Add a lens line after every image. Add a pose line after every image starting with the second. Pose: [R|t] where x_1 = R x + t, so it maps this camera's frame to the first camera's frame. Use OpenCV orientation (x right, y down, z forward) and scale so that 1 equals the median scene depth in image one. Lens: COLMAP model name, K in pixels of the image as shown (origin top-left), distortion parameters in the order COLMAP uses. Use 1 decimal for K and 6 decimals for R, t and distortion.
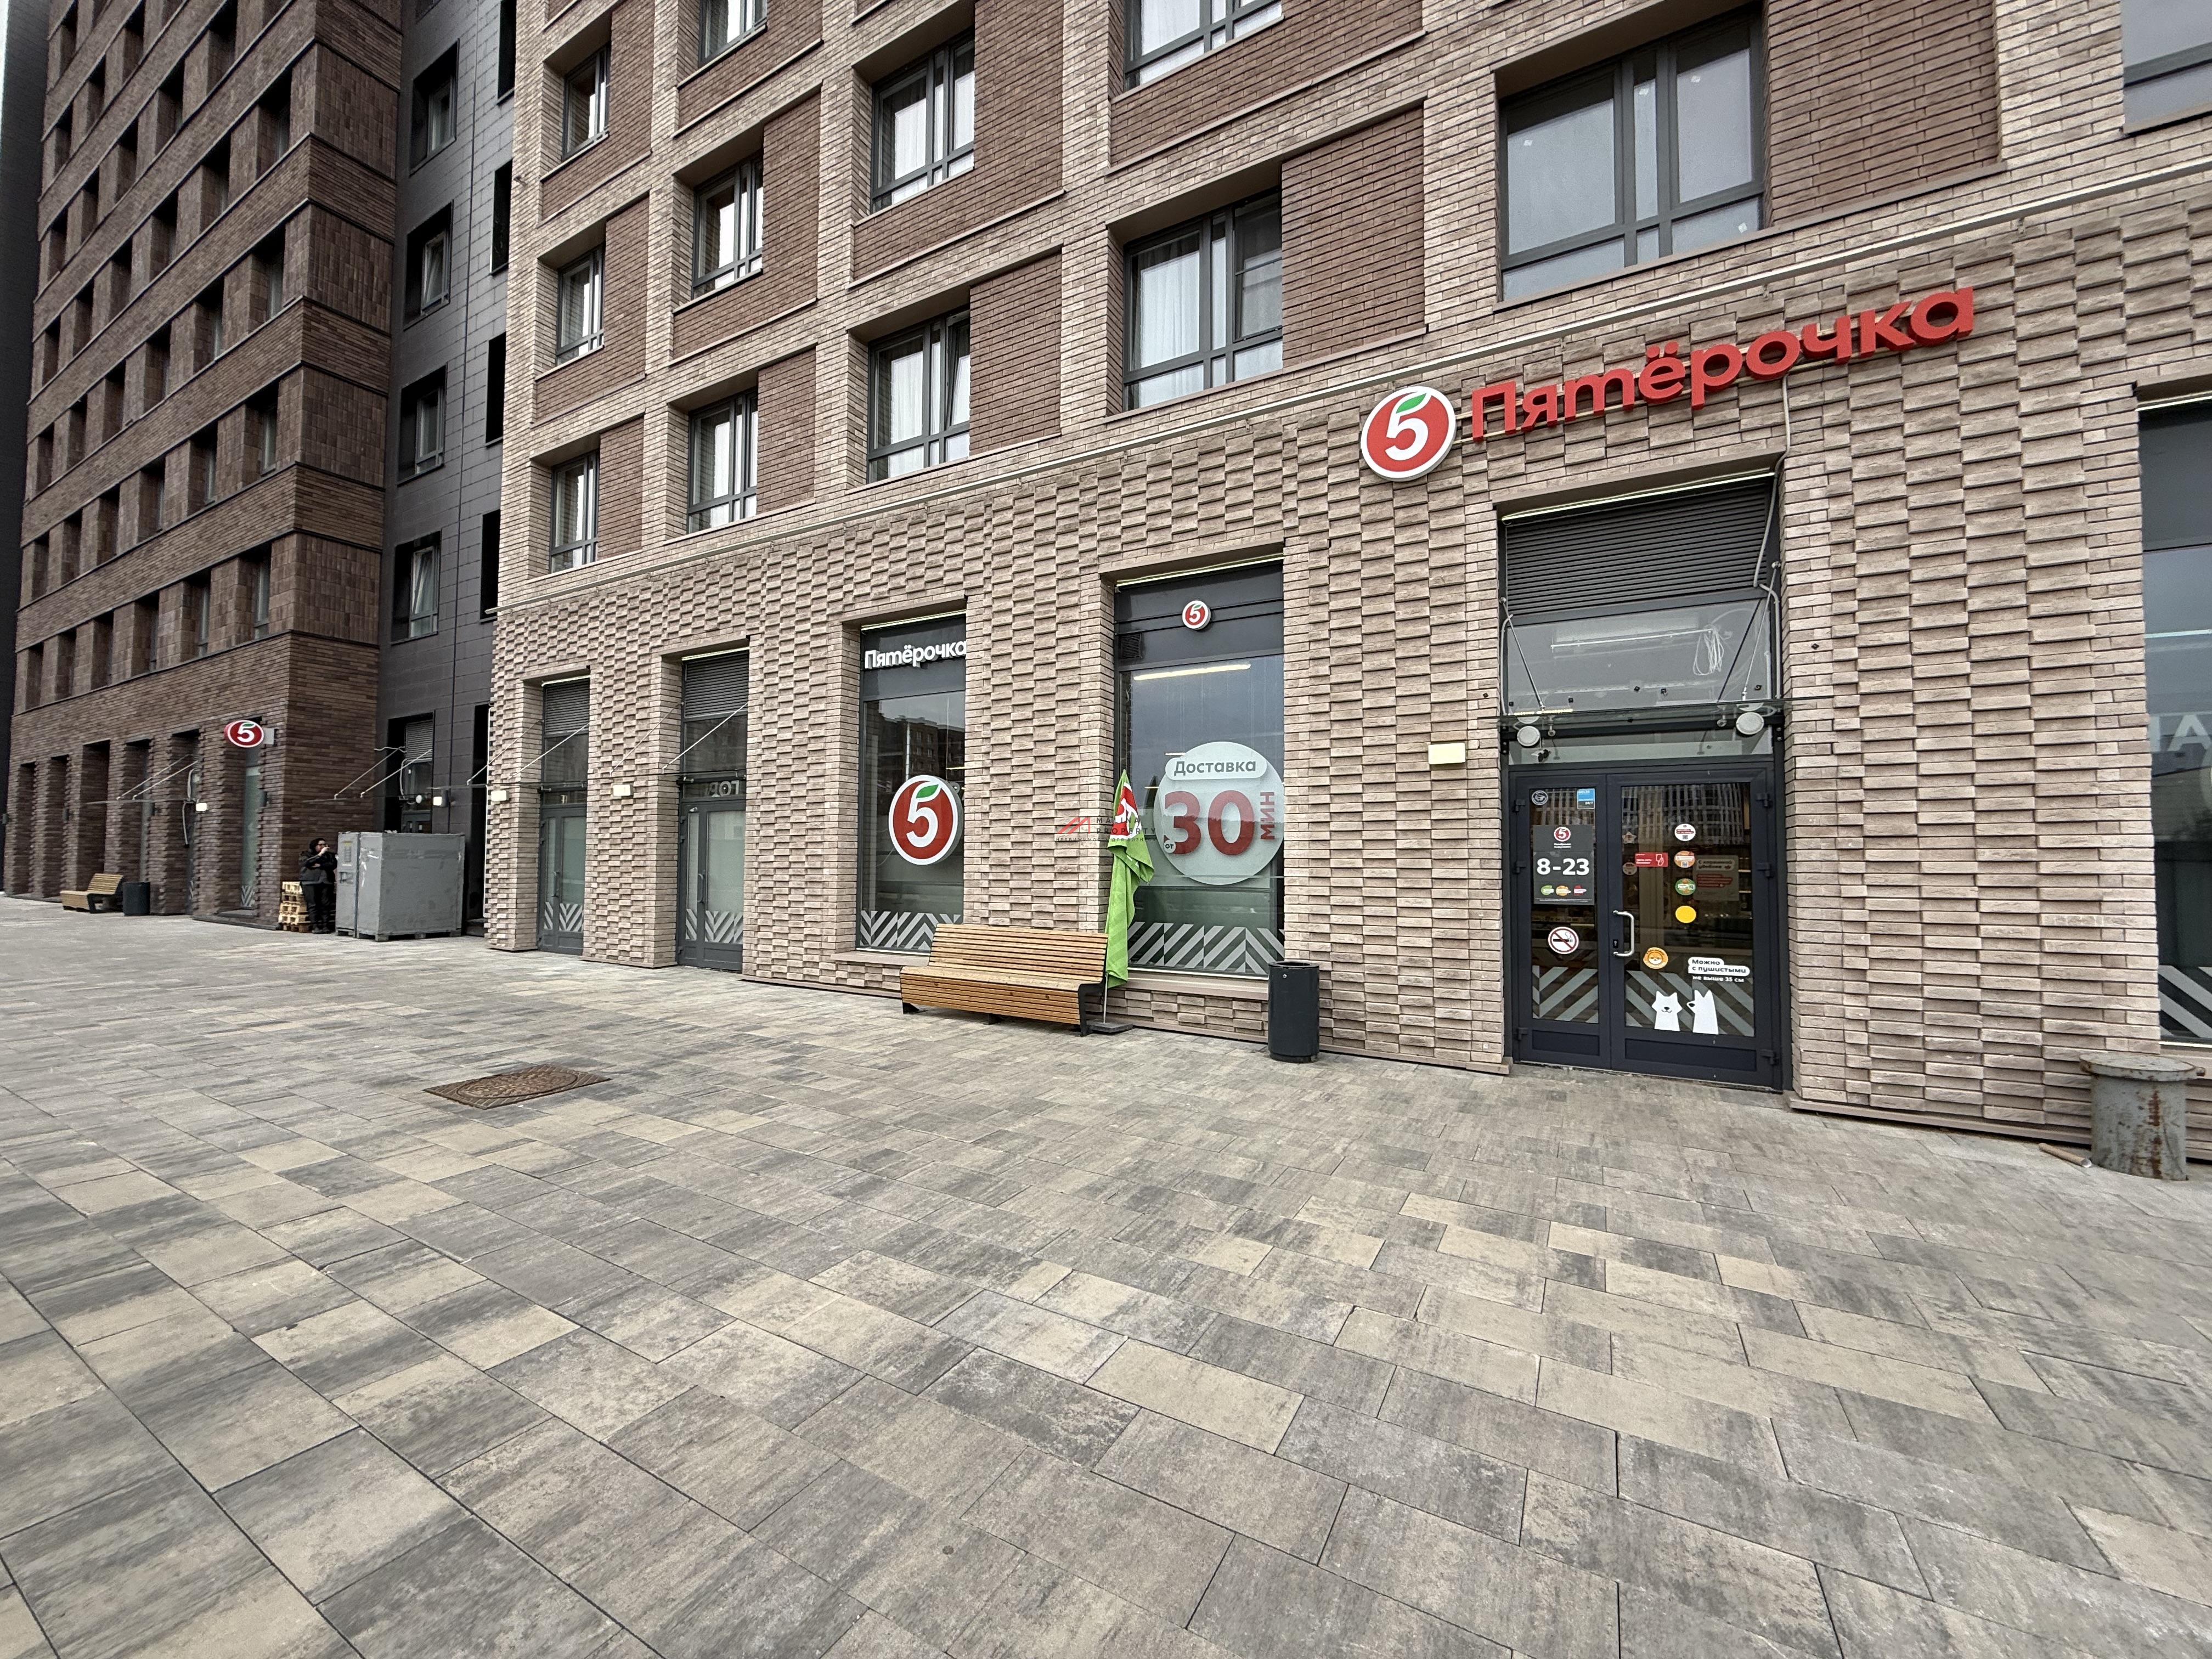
lens RADIAL K [[732.8, 0, 1103.7], [0, 732.8, 885.5], [0, 0, 1]] dist [-0.001638, -0.000280]
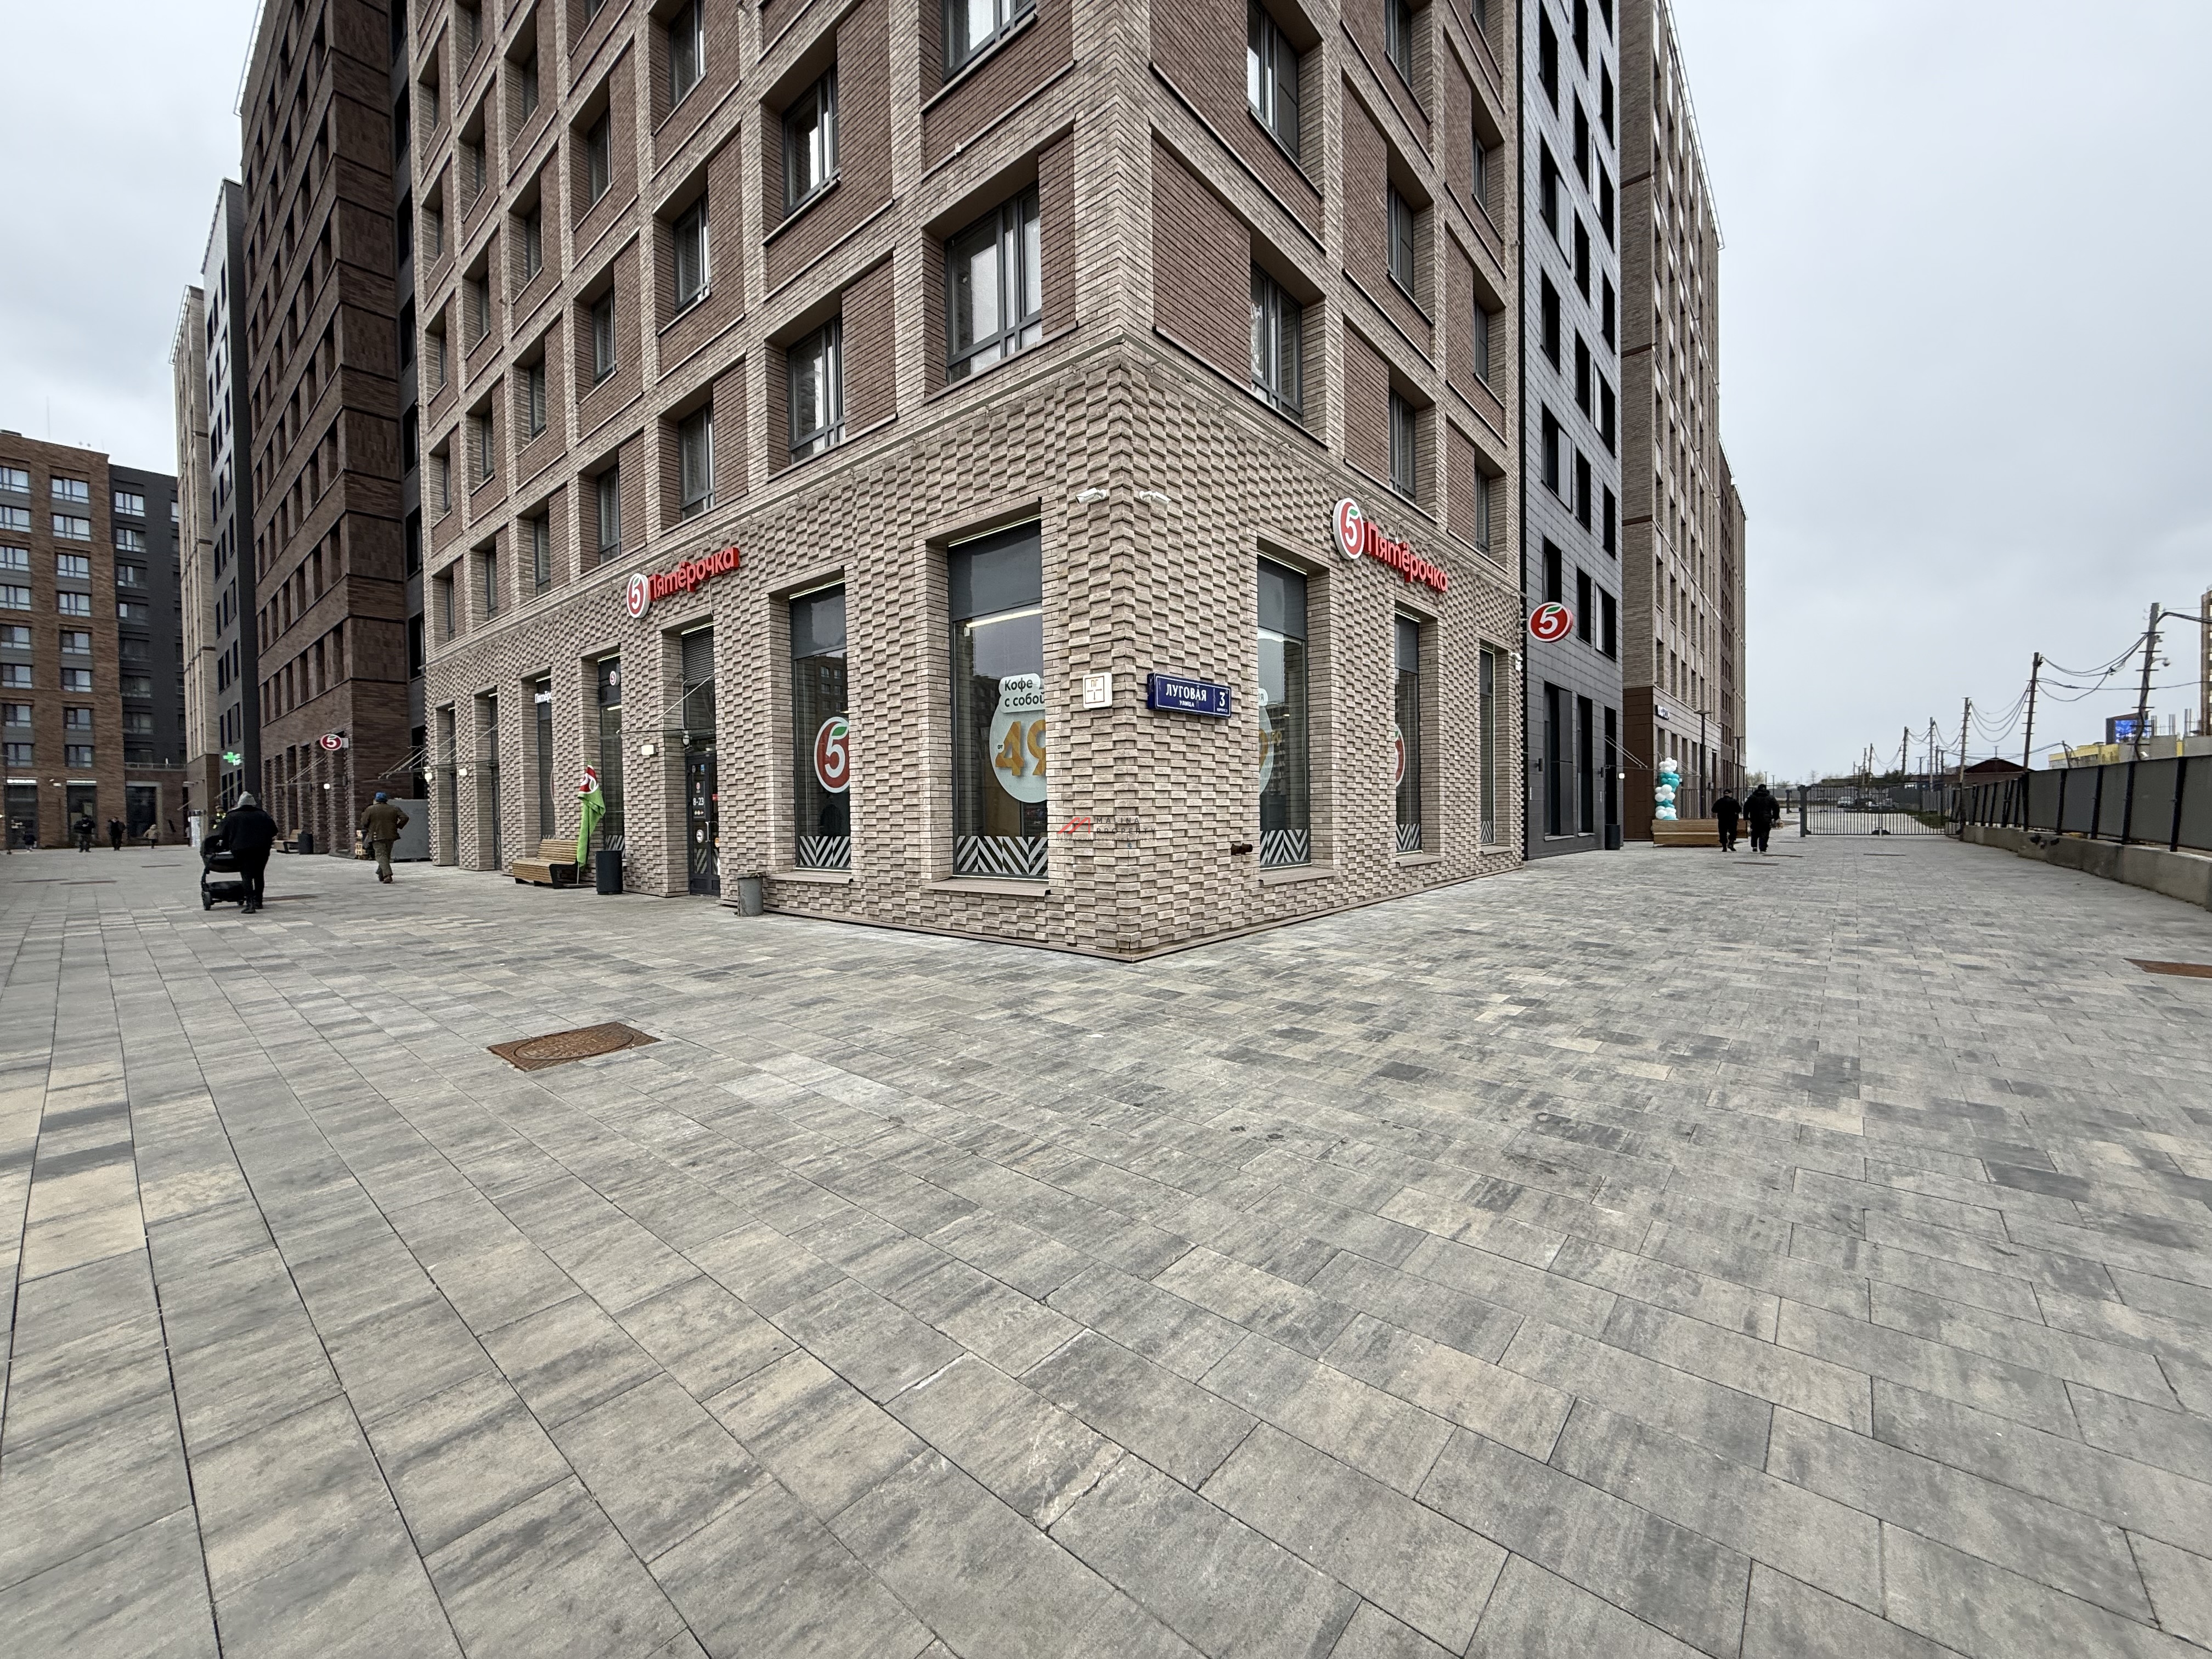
lens RADIAL K [[875.8, 0, 1105.0], [0, 875.8, 824.2], [0, 0, 1]] dist [-0.000208, -0.000351]
pose [[0.965395, -0.041854, -0.257411, 0.568418], [0.048771, 0.998599, 0.020543, 0.012420], [0.256190, -0.032386, 0.966084, -0.267324]]
